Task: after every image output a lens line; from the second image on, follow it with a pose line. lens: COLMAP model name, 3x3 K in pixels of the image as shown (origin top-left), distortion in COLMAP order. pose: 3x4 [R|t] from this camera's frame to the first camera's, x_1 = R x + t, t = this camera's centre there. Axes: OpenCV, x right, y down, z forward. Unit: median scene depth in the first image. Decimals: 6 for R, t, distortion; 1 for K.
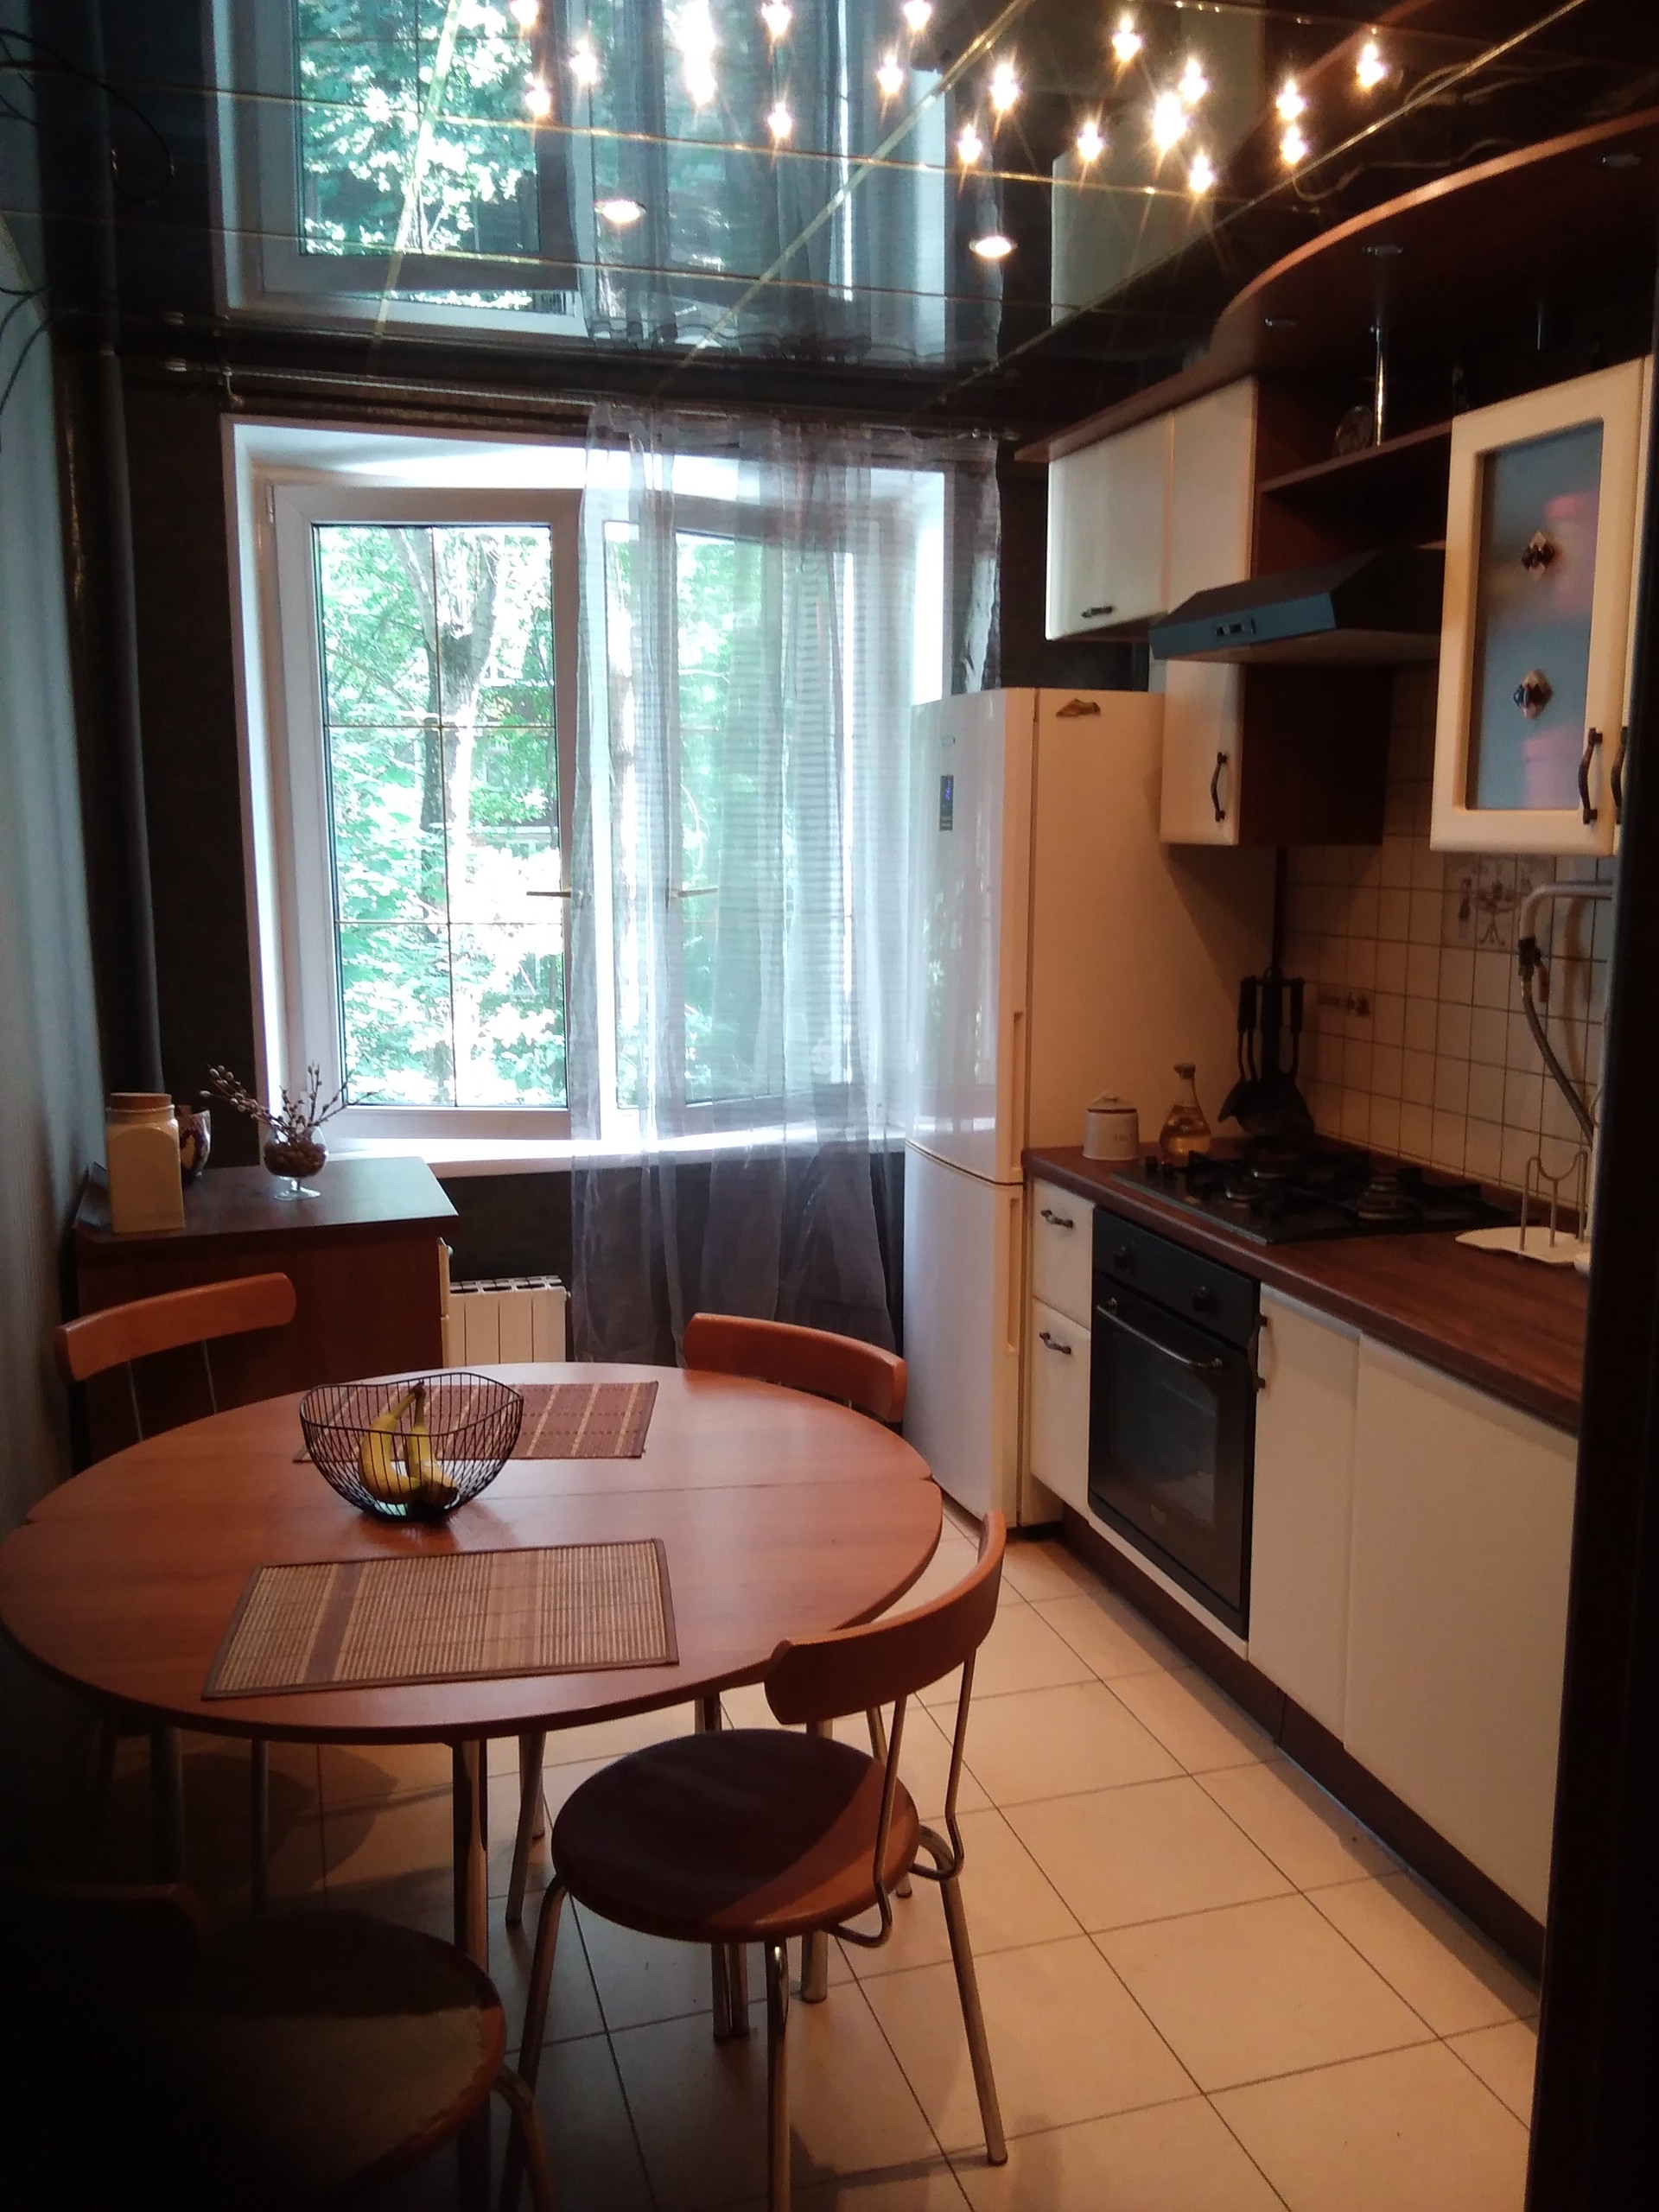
lens RADIAL K [[1813.1, 0, 851.0], [0, 1813.1, 1114.5], [0, 0, 1]] dist [0.079576, -0.115095]
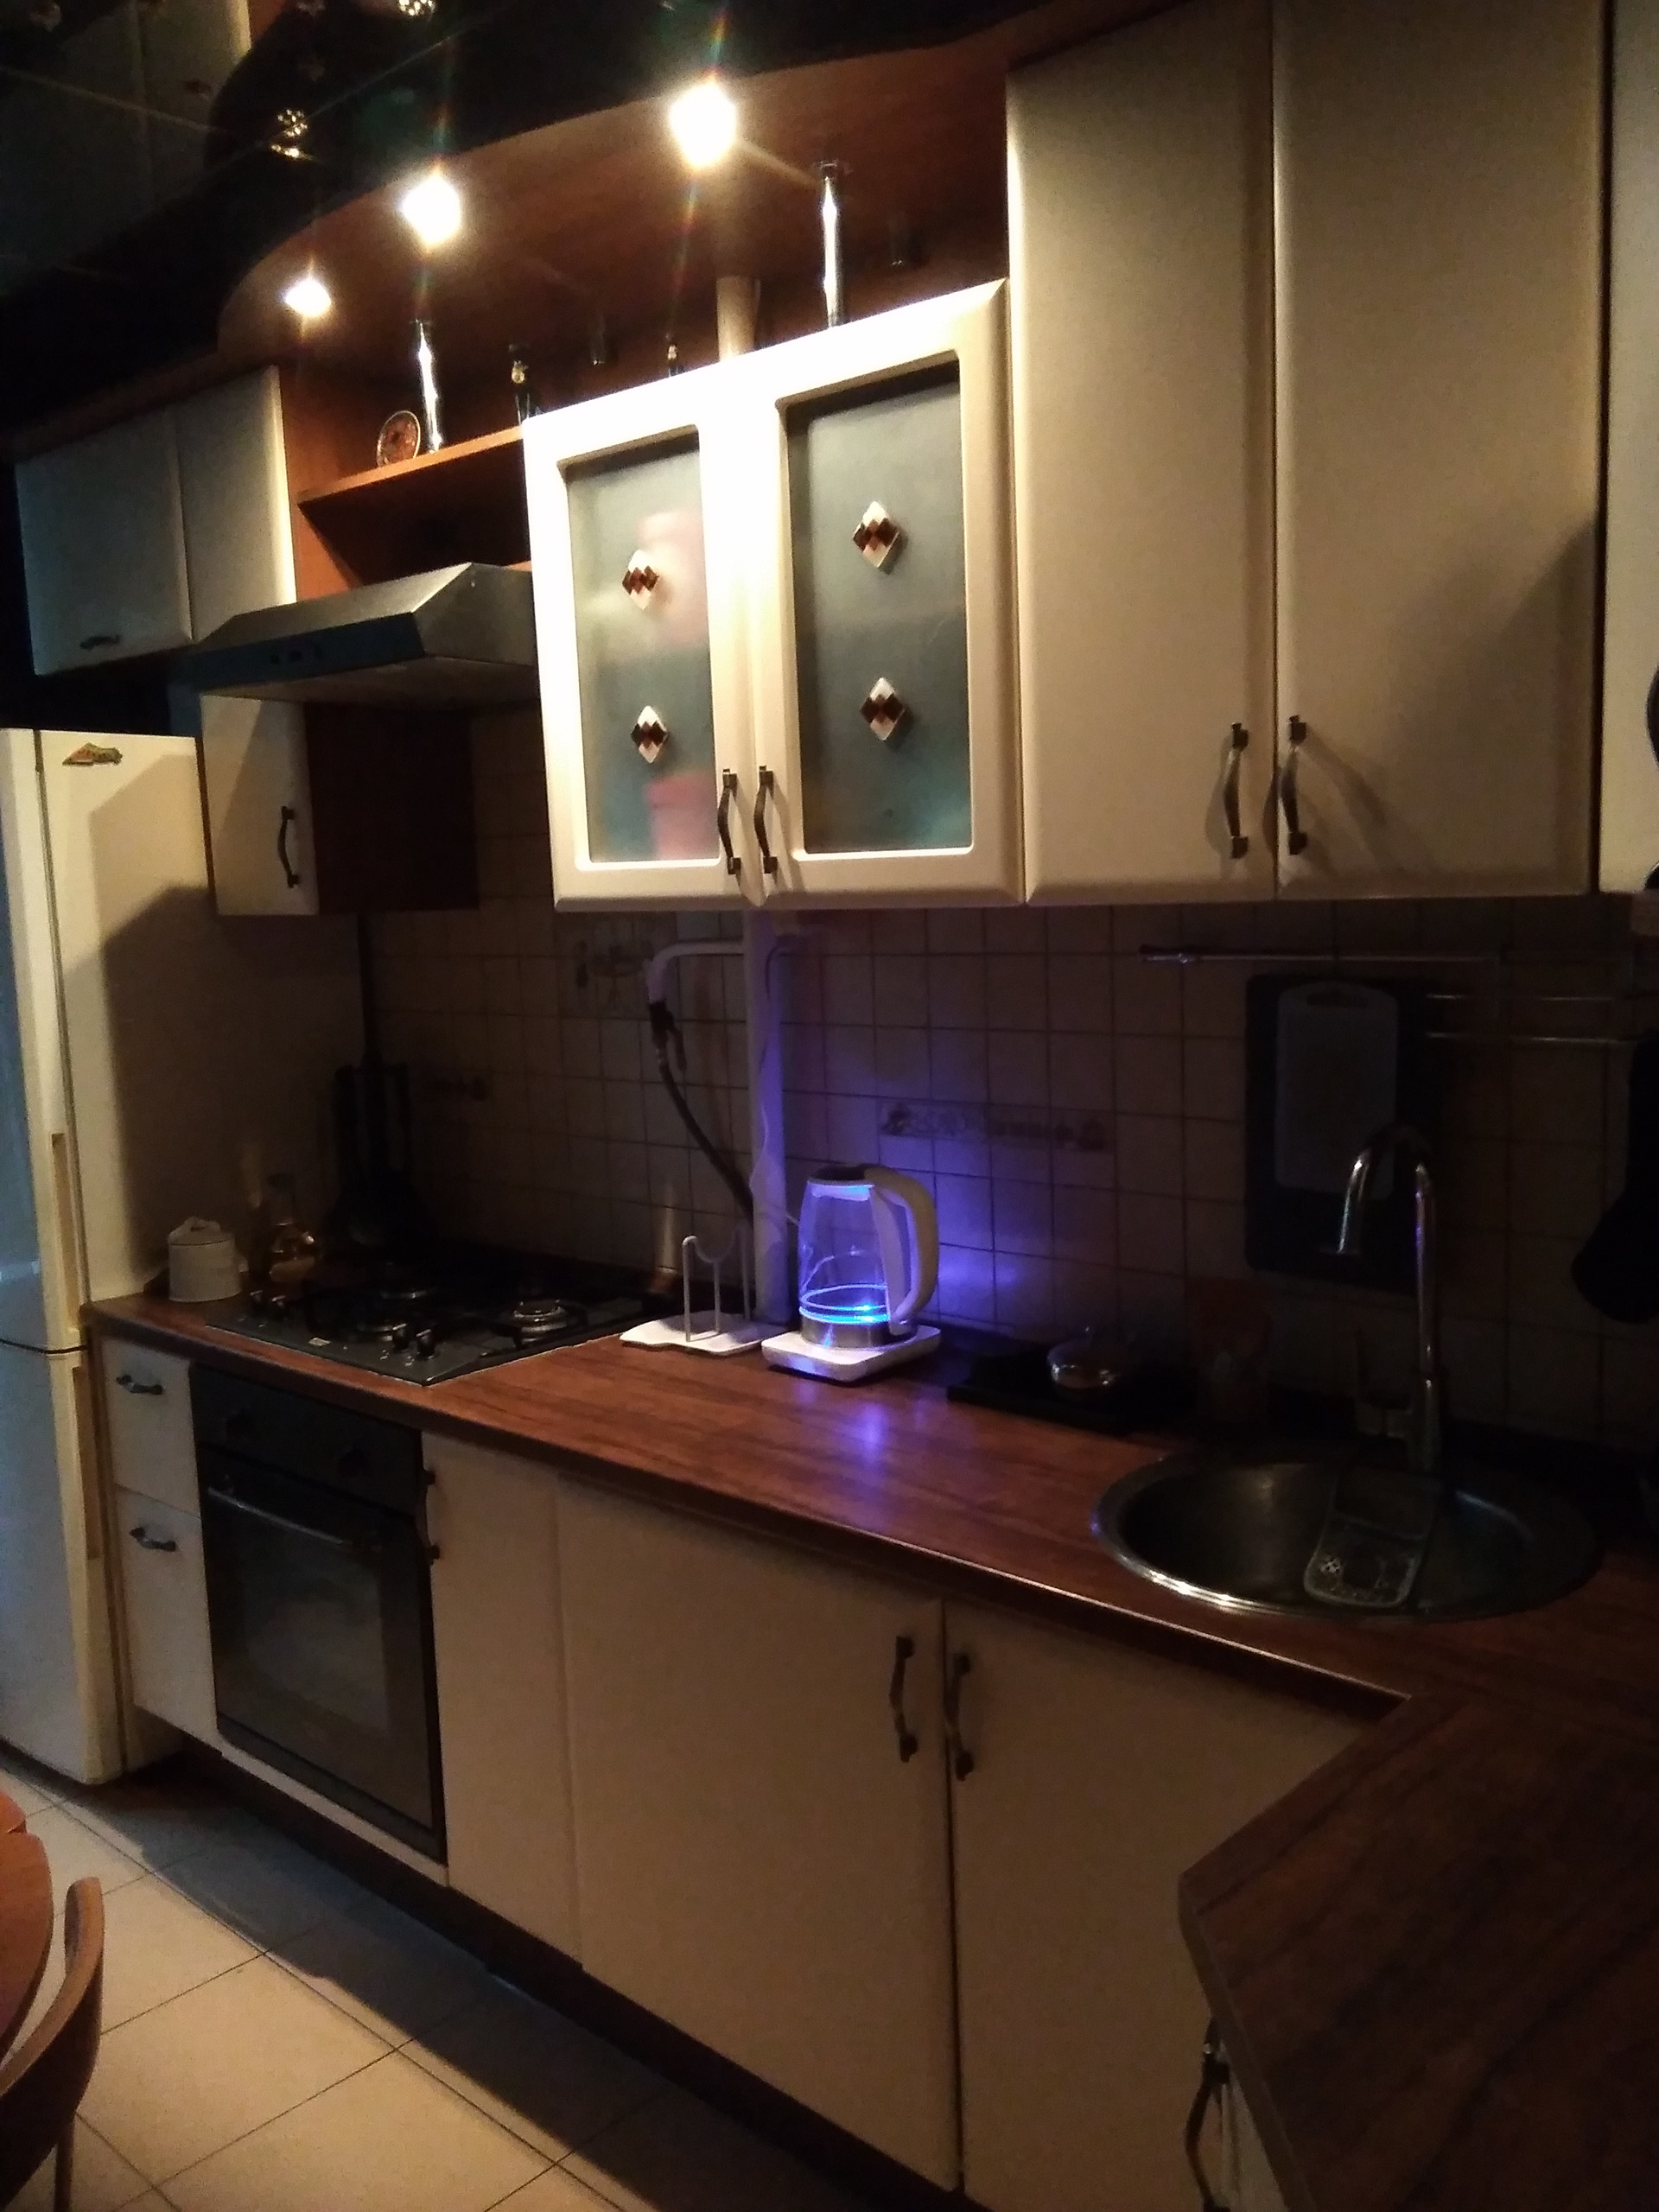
lens RADIAL K [[1813.1, 0, 851.0], [0, 1813.1, 1114.5], [0, 0, 1]] dist [0.079576, -0.115095]
pose [[0.864820, -0.097063, 0.492610, -0.001594], [0.116386, 0.993166, -0.008635, -0.018704], [-0.488406, 0.064801, 0.870207, 0.143200]]
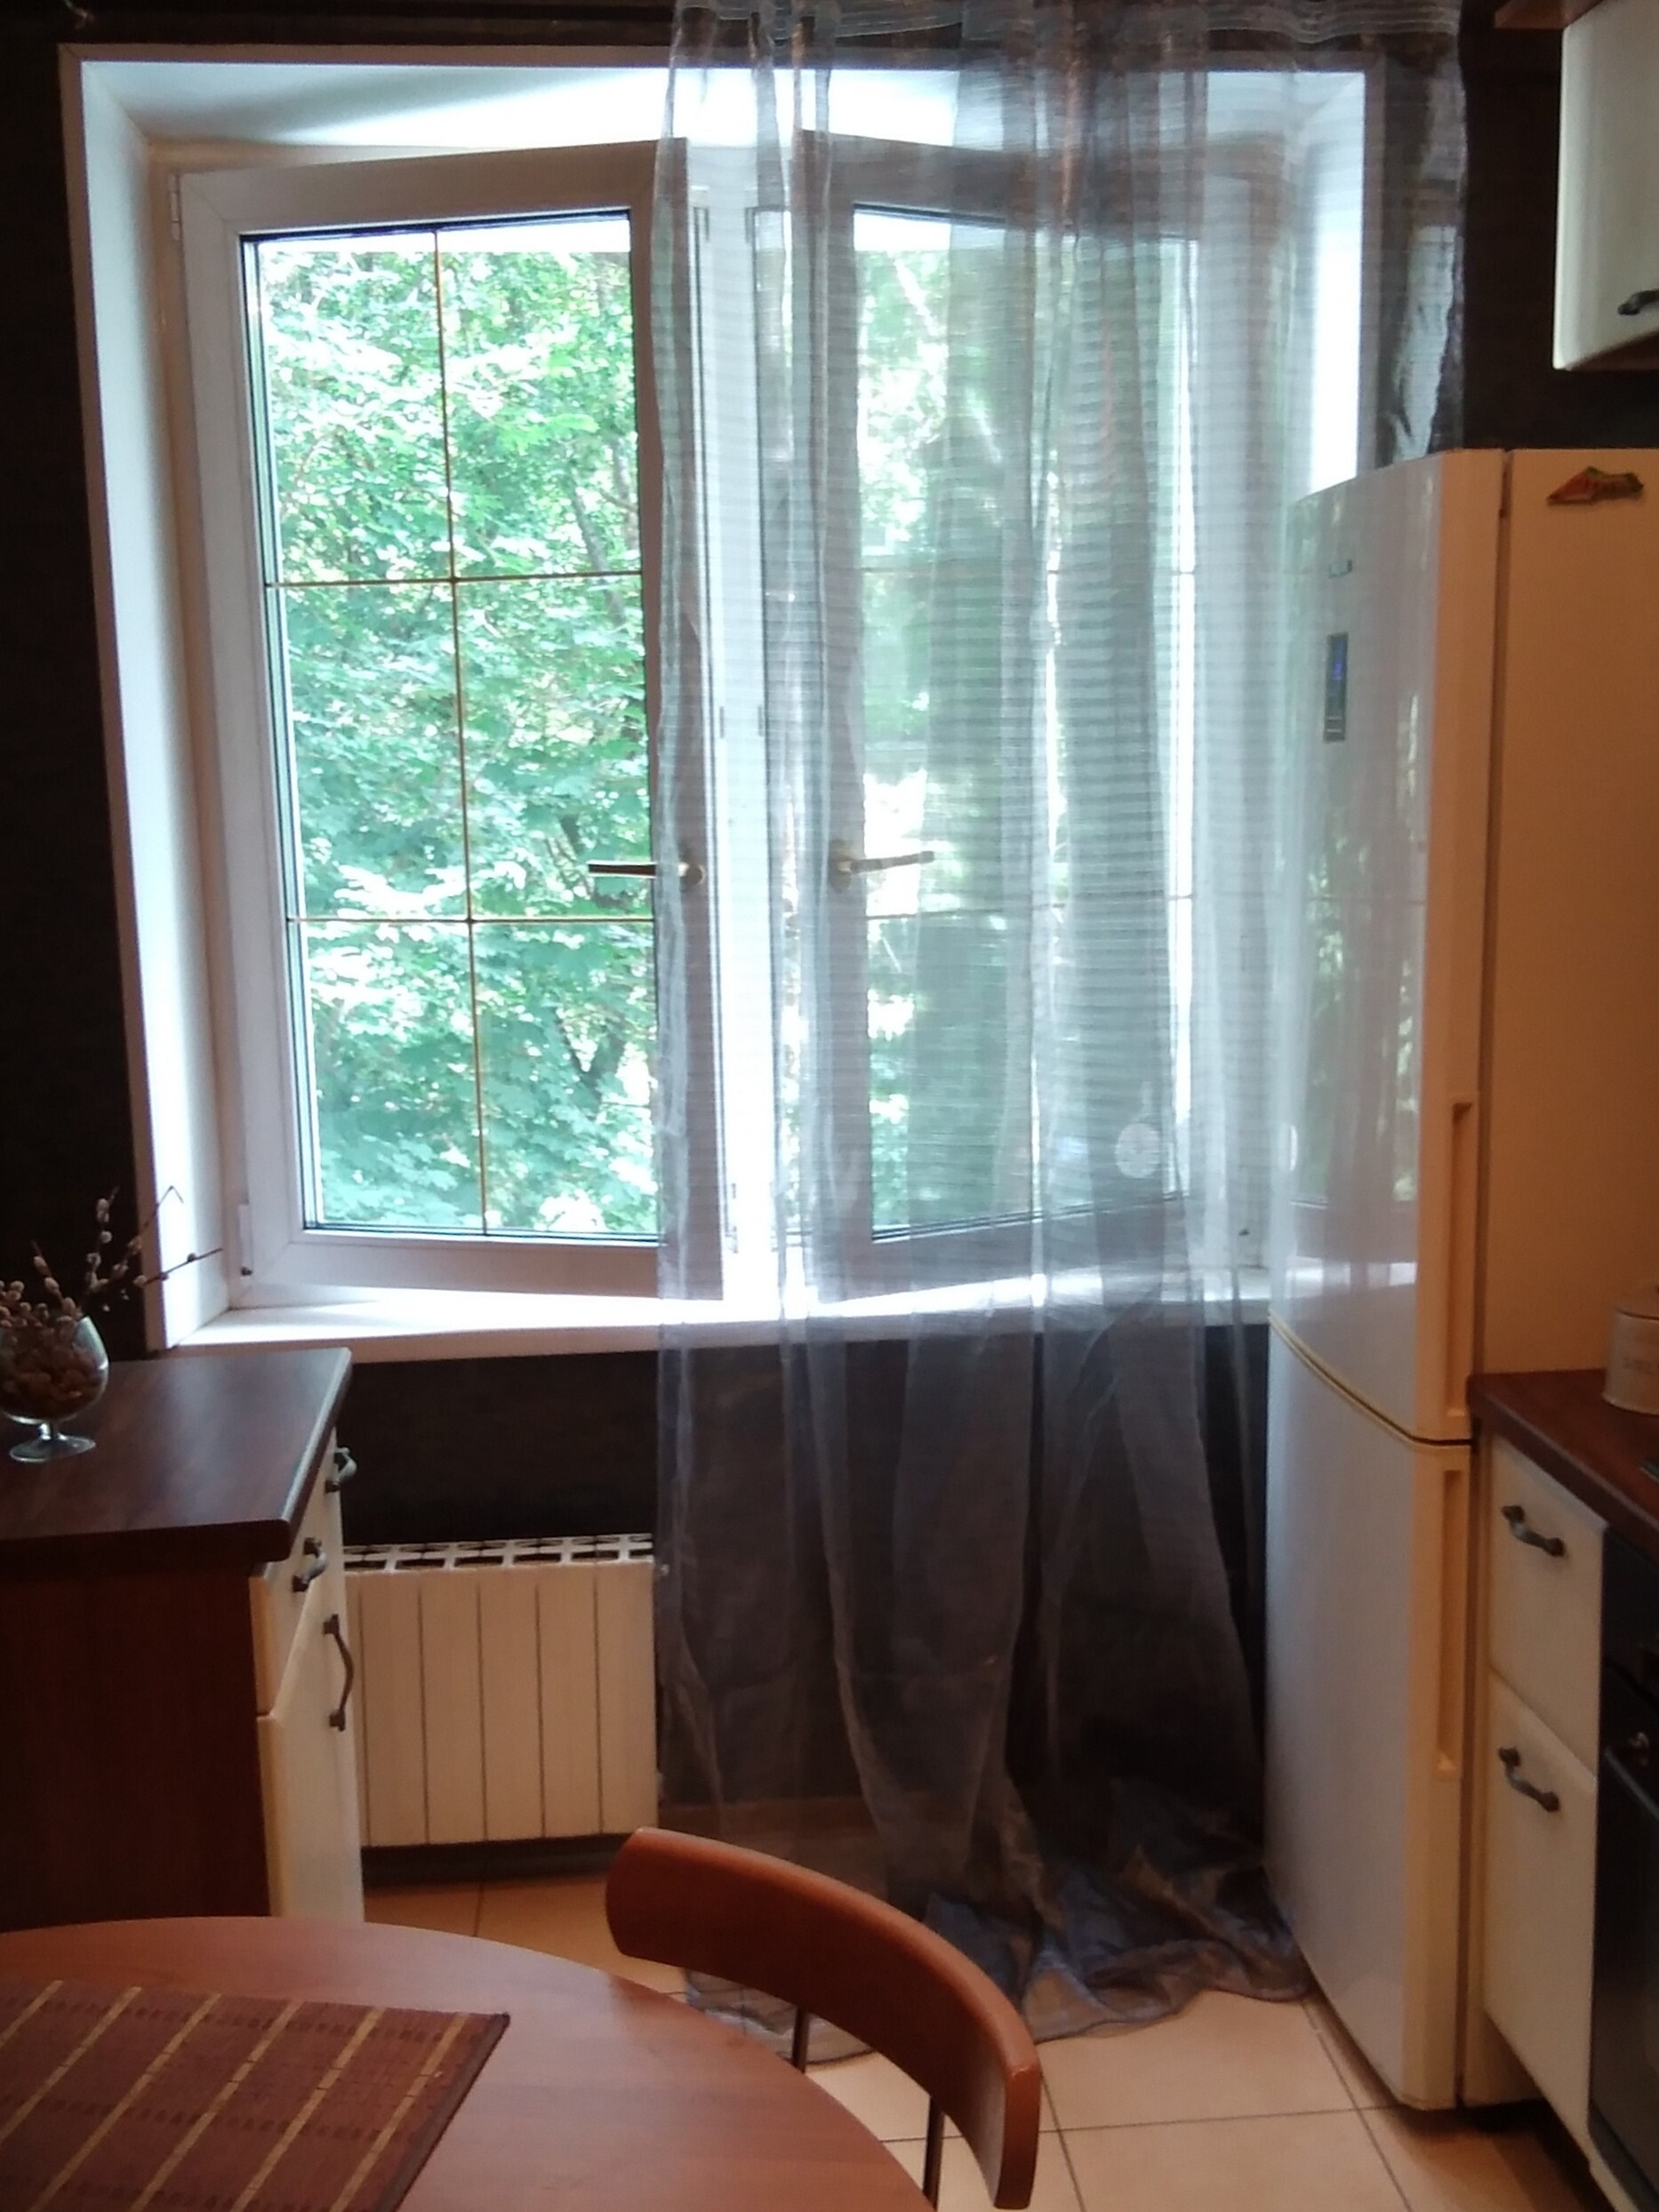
lens RADIAL K [[2290.2, 0, 780.0], [0, 2290.2, 1101.9], [0, 0, 1]] dist [0.122645, -0.250000]
pose [[0.968318, 0.016207, -0.249195, 0.074304], [-0.014715, 0.999861, 0.007850, -0.063662], [0.249287, -0.003934, 0.968422, 0.363222]]
